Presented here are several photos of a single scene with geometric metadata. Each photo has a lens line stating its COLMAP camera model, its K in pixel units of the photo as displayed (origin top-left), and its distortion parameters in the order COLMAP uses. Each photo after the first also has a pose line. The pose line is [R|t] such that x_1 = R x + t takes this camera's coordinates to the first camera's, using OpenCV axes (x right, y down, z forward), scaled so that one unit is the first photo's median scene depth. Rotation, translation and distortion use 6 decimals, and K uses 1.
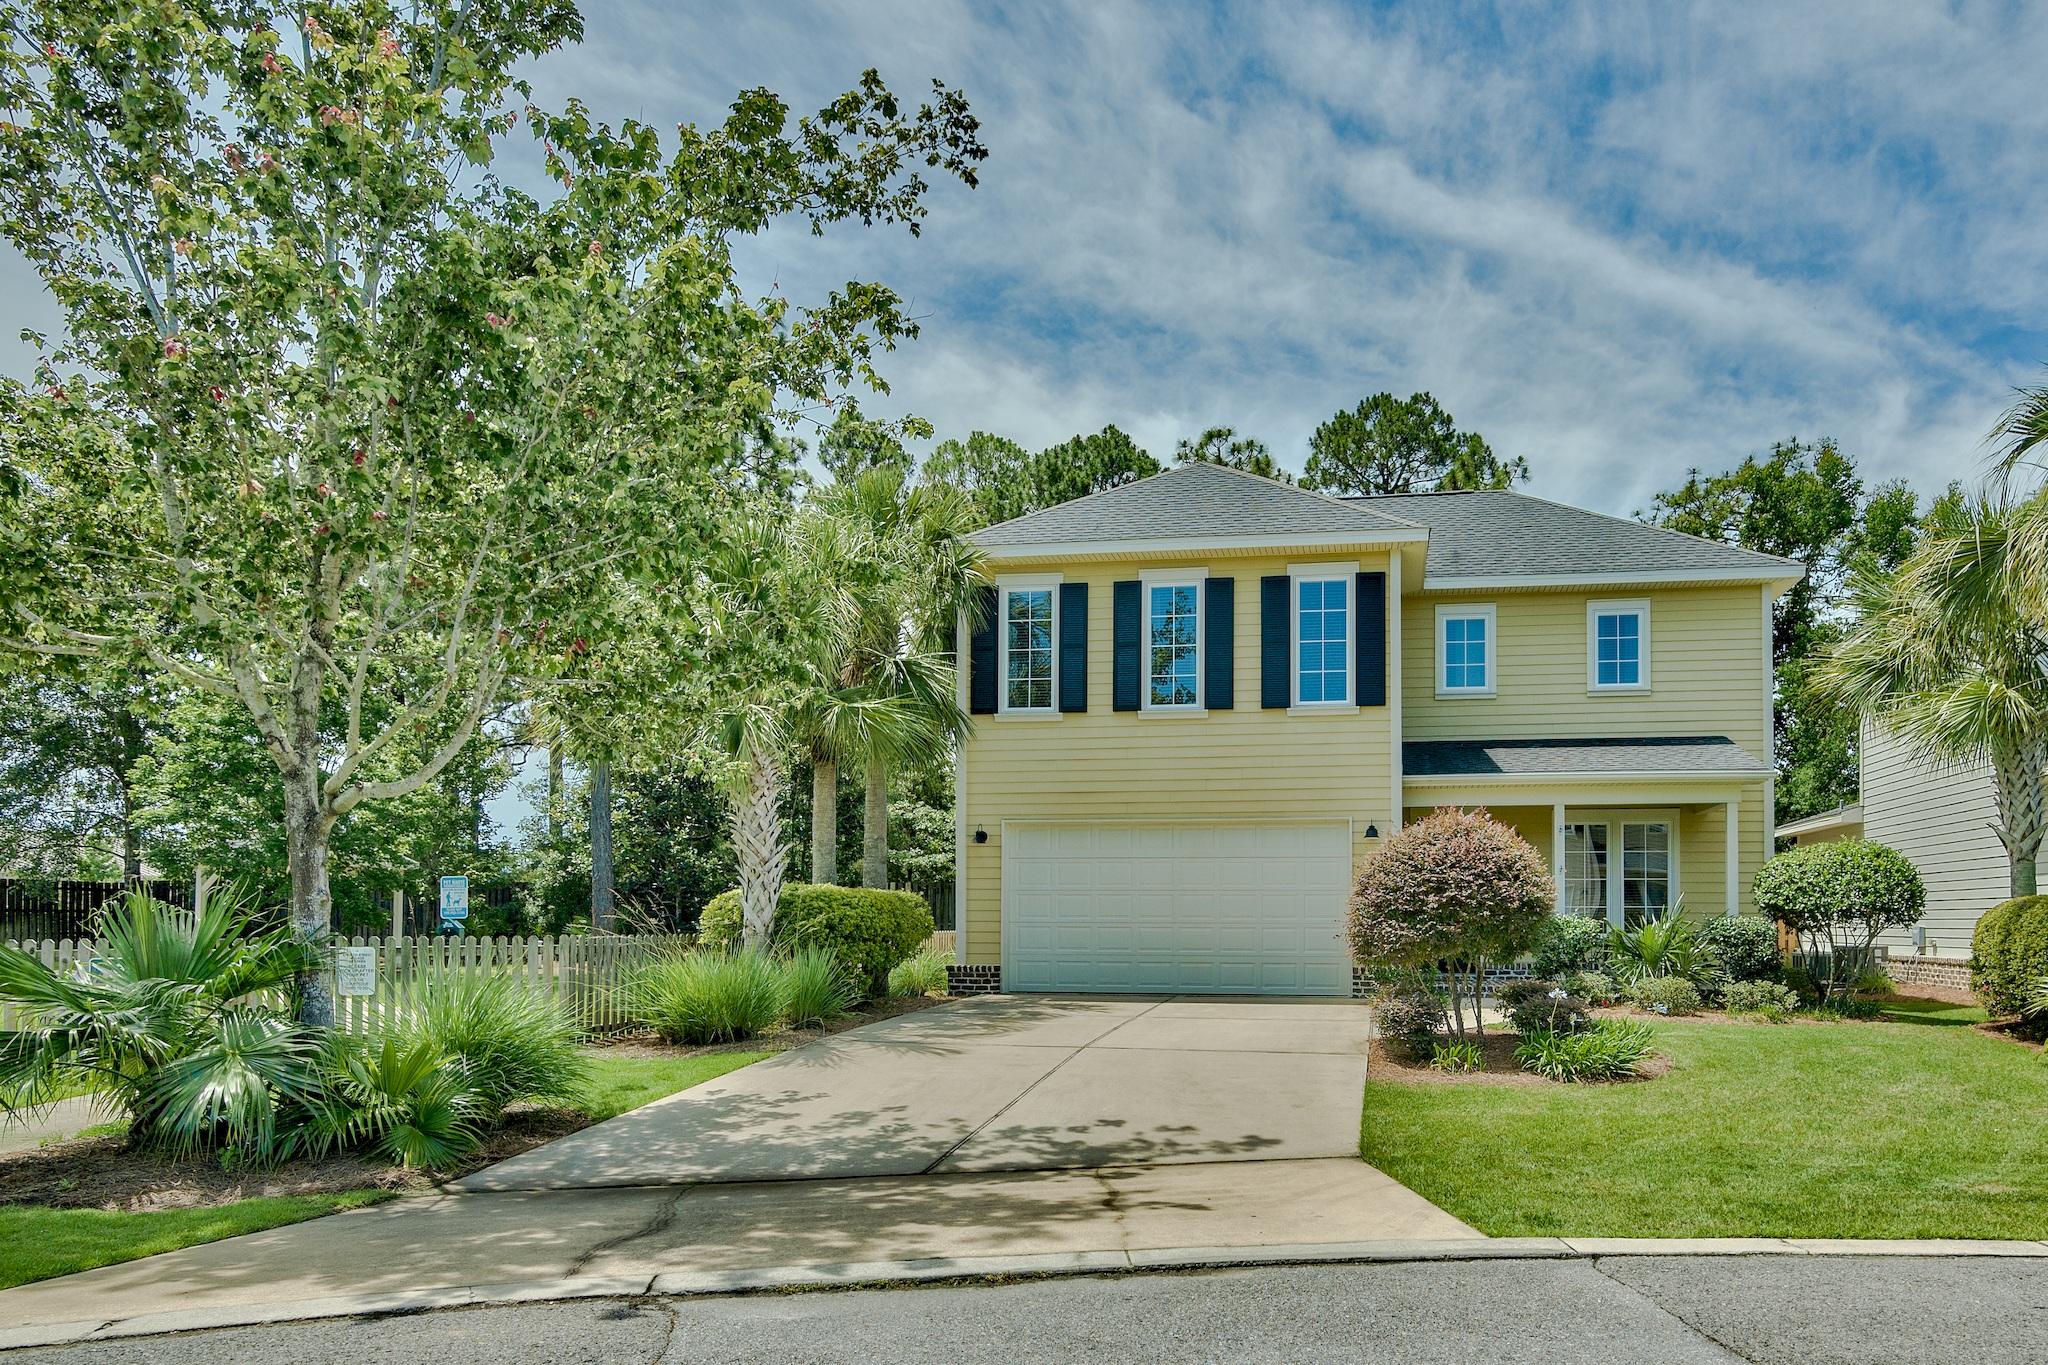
lens RADIAL K [[1267.4, 0, 1146.2], [0, 1267.4, 888.3], [0, 0, 1]] dist [0.000270, 0.001051]
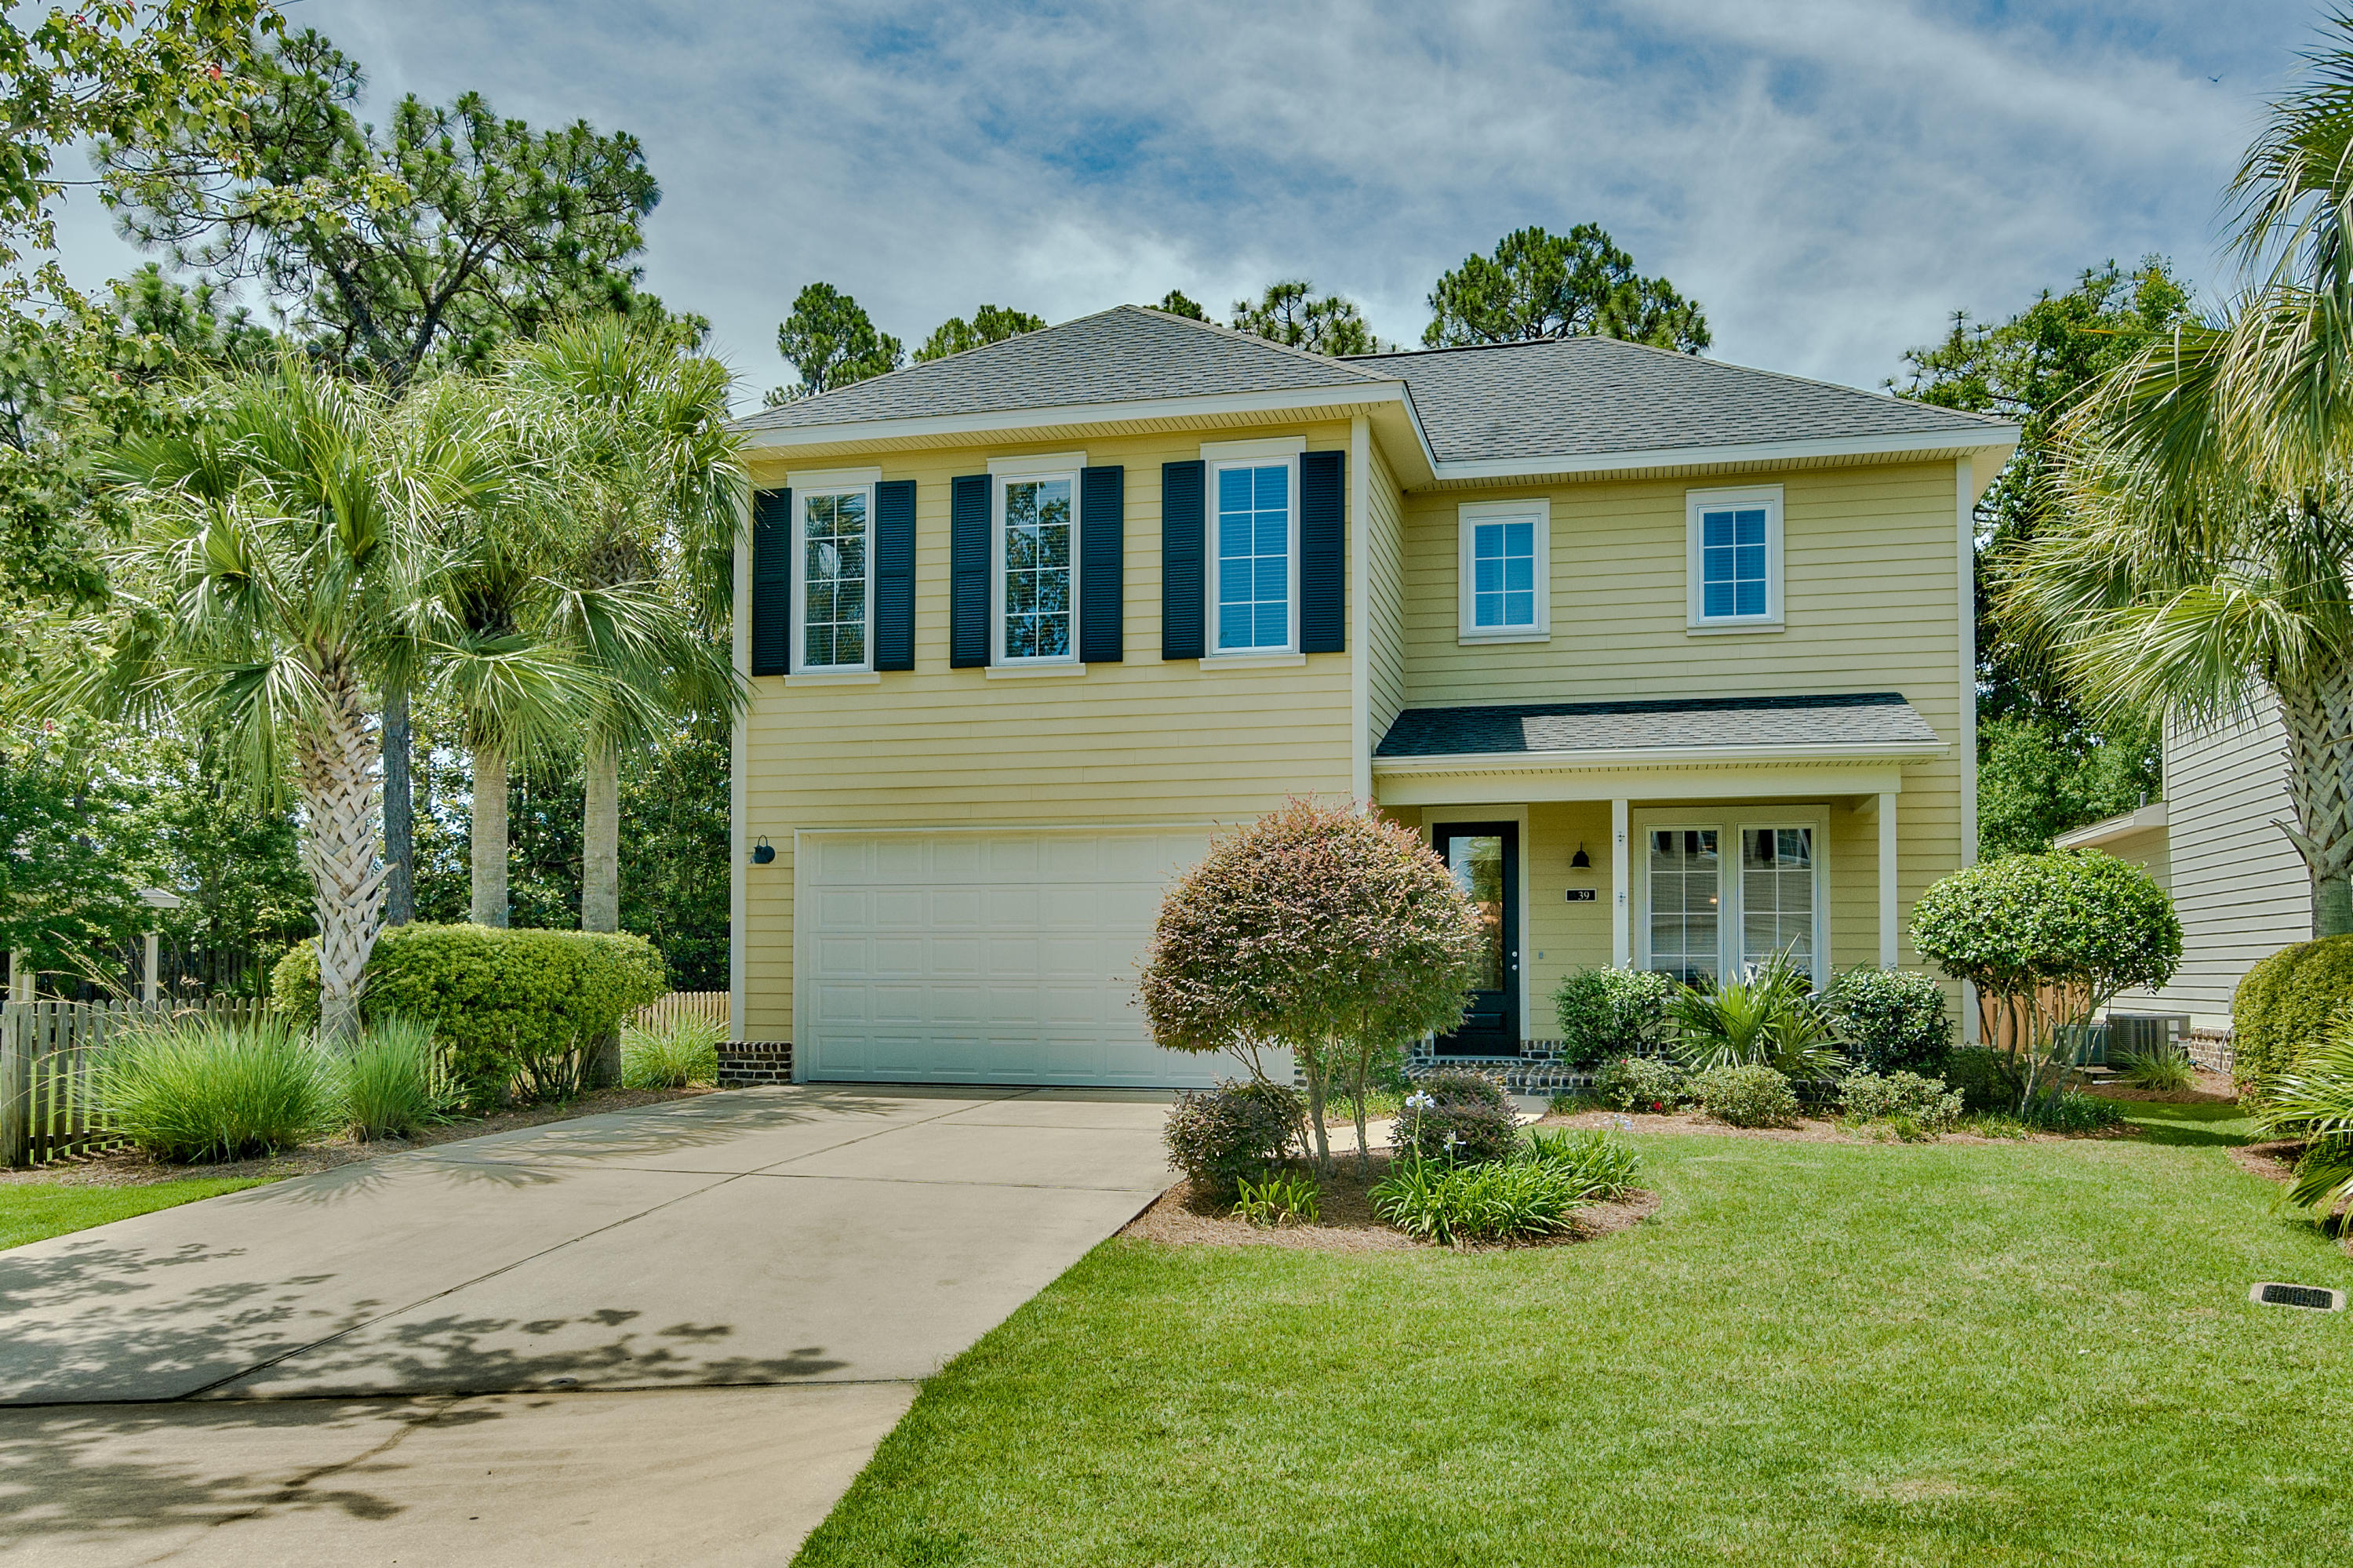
lens RADIAL K [[1694.4, 0, 1176.6], [0, 1694.4, 918.0], [0, 0, 1]] dist [0.003893, 0.002670]
pose [[0.996357, -0.003368, -0.085217, 0.171883], [0.002779, 0.999971, -0.007028, 0.000735], [0.085239, 0.006765, 0.996338, 0.109064]]
